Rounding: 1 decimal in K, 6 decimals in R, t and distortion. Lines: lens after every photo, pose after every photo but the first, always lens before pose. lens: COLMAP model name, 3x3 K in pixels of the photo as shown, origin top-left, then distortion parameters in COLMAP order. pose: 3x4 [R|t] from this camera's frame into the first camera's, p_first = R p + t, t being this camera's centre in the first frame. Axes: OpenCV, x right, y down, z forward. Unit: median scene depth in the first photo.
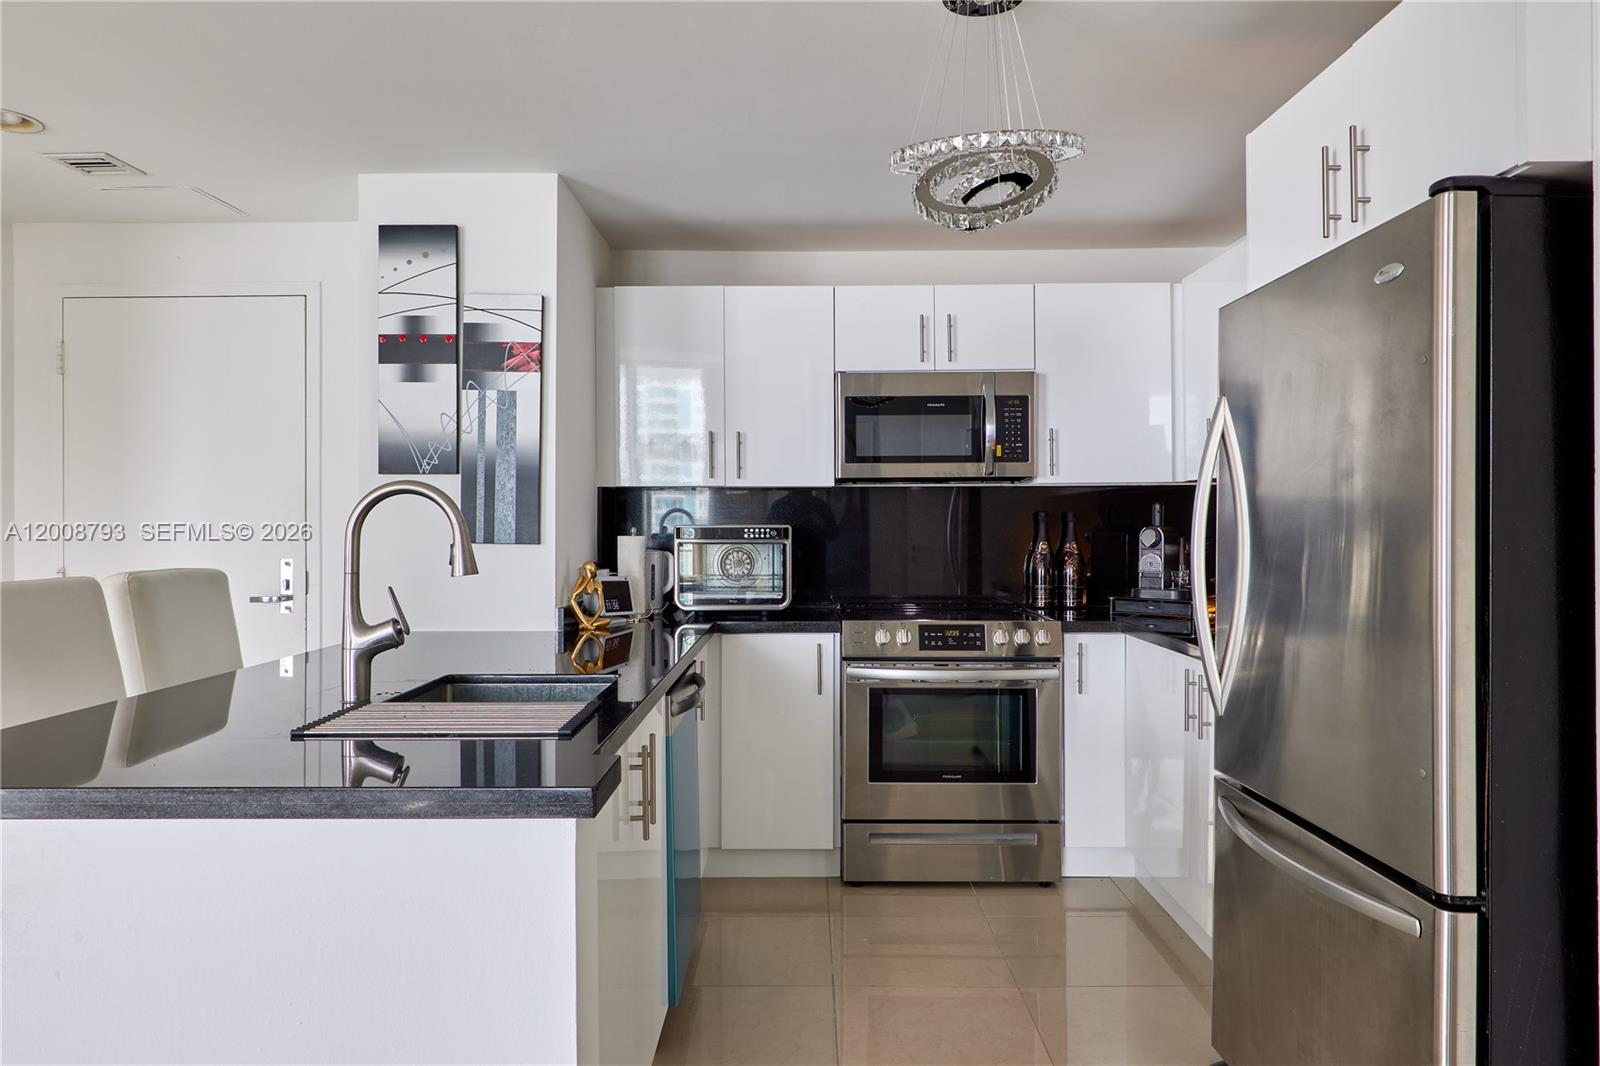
lens RADIAL K [[1033.5, 0, 799.8], [0, 1033.5, 523.1], [0, 0, 1]] dist [-0.003476, 0.001053]
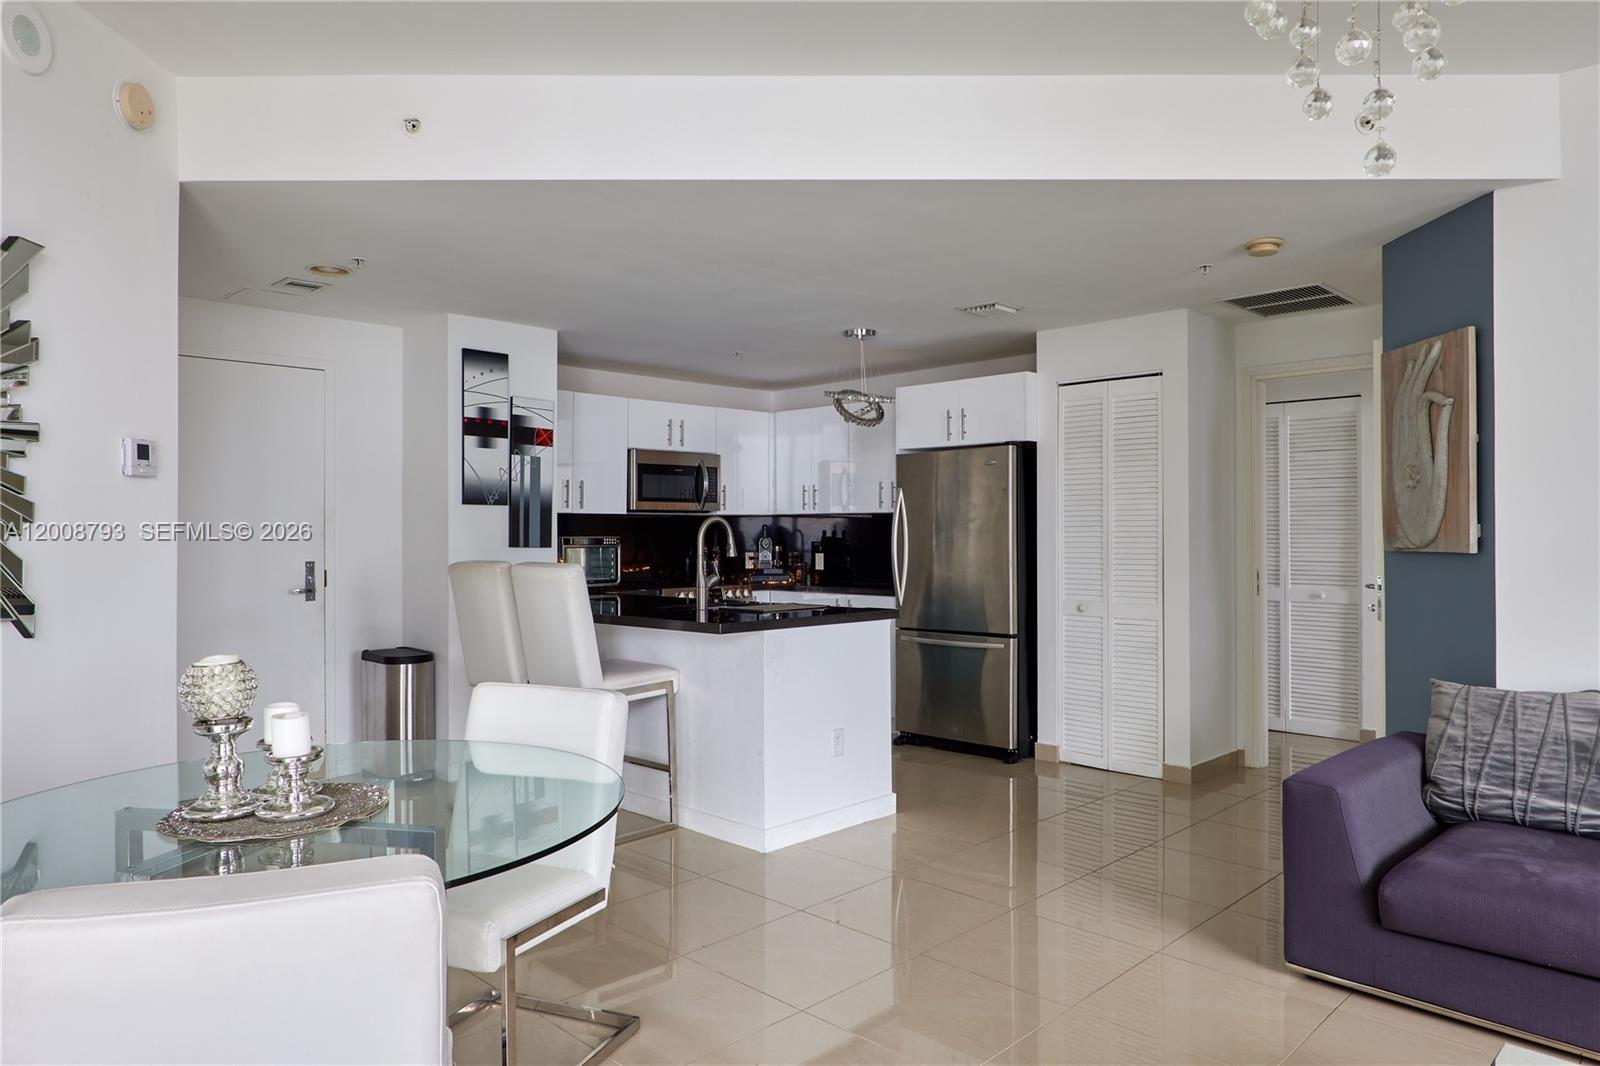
lens RADIAL K [[1033.5, 0, 800.0], [0, 1033.5, 535.7], [0, 0, 1]] dist [-0.003476, 0.001053]
pose [[0.700899, 0.000508, 0.713260, -1.183713], [0.001262, 0.999997, -0.001953, 0.005111], [-0.713259, 0.002269, 0.700896, -0.492251]]
